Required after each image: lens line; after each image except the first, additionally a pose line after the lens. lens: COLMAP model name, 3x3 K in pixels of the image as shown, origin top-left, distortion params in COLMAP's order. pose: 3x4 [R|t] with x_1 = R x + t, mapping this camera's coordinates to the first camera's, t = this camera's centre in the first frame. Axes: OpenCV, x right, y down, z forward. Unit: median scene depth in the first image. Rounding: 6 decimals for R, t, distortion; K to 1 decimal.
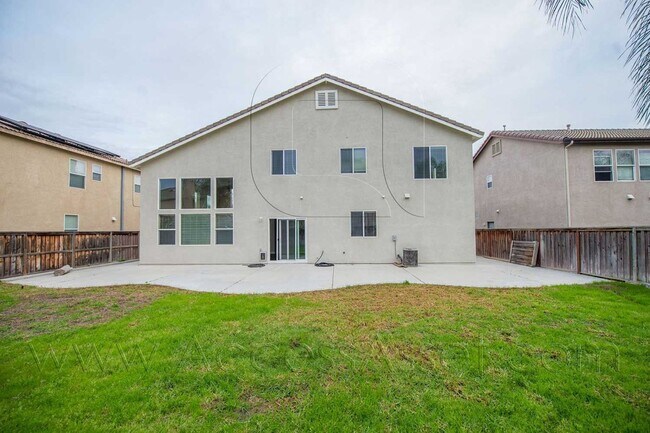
lens RADIAL K [[265.1, 0, 328.0], [0, 265.1, 218.9], [0, 0, 1]] dist [-0.019393, 0.000100]
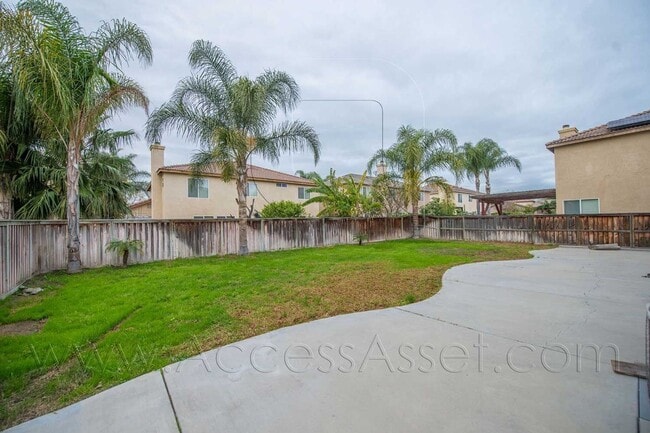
lens RADIAL K [[258.9, 0, 326.7], [0, 258.9, 218.7], [0, 0, 1]] dist [-0.018793, -0.000185]
pose [[-0.749240, 0.018417, -0.662042, 0.567803], [0.049846, 0.998346, -0.028638, 0.036926], [0.660420, -0.054456, -0.748919, 0.892734]]
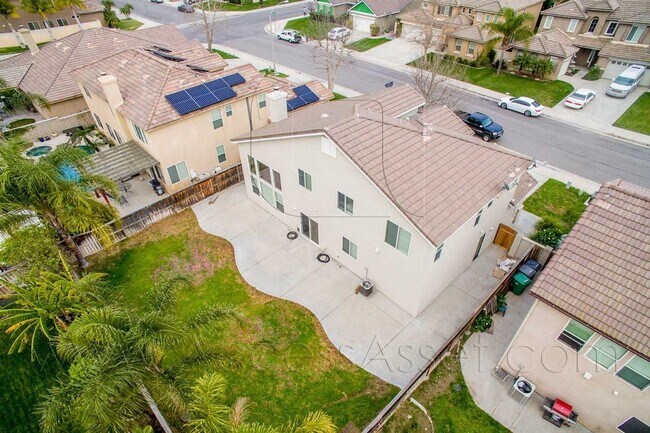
lens RADIAL K [[373.2, 0, 326.2], [0, 373.2, 245.9], [0, 0, 1]] dist [-0.076425, 0.000643]
pose [[0.723847, 0.470952, -0.504232, 0.938188], [0.029806, 0.708786, 0.704794, -1.233519], [0.689317, -0.525192, 0.499015, 0.040635]]
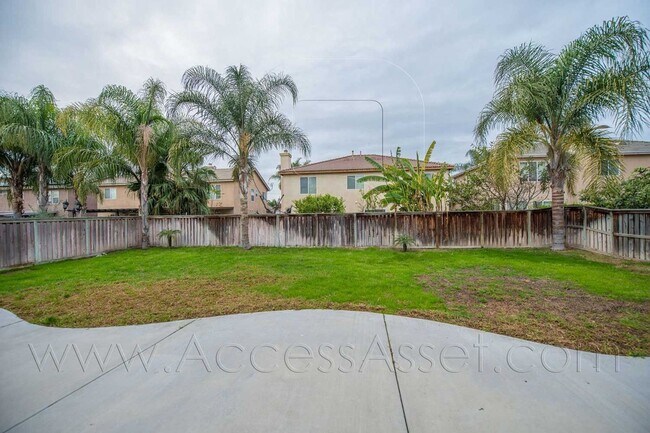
lens RADIAL K [[265.1, 0, 328.0], [0, 265.1, 218.9], [0, 0, 1]] dist [-0.019393, 0.000100]
pose [[-0.995183, 0.023100, 0.095273, -0.215650], [0.020794, 0.999468, -0.025126, 0.043675], [-0.095803, -0.023024, -0.995134, 0.993421]]
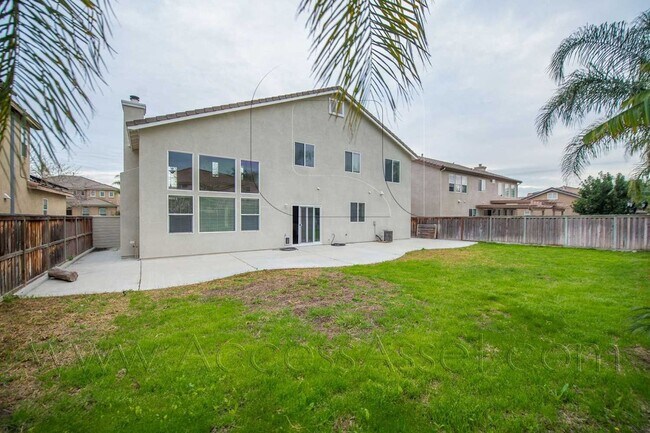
lens RADIAL K [[258.9, 0, 326.7], [0, 258.9, 218.7], [0, 0, 1]] dist [-0.018793, -0.000185]
pose [[0.793463, 0.004557, 0.608601, -0.758982], [-0.029946, 0.999053, 0.031562, 0.014808], [-0.607881, -0.043269, 0.792849, 0.077553]]
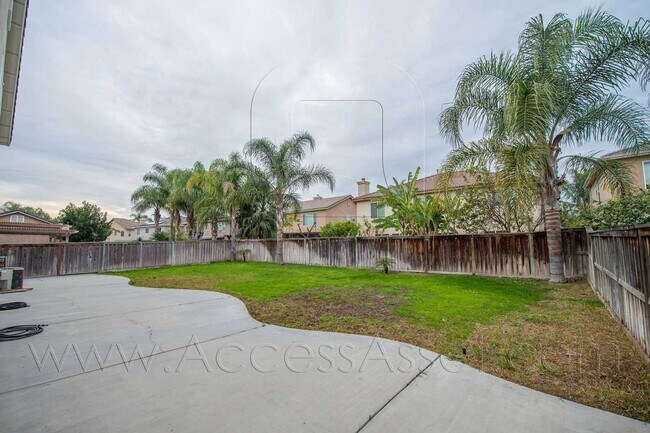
lens RADIAL K [[279.1, 0, 325.0], [0, 279.1, 216.5], [0, 0, 1]] dist [-0.013362, 0.000022]
pose [[-0.794646, 0.073350, 0.602625, -0.848226], [-0.000062, 0.992664, -0.120906, 0.055226], [-0.607073, -0.096115, -0.788812, 1.017218]]
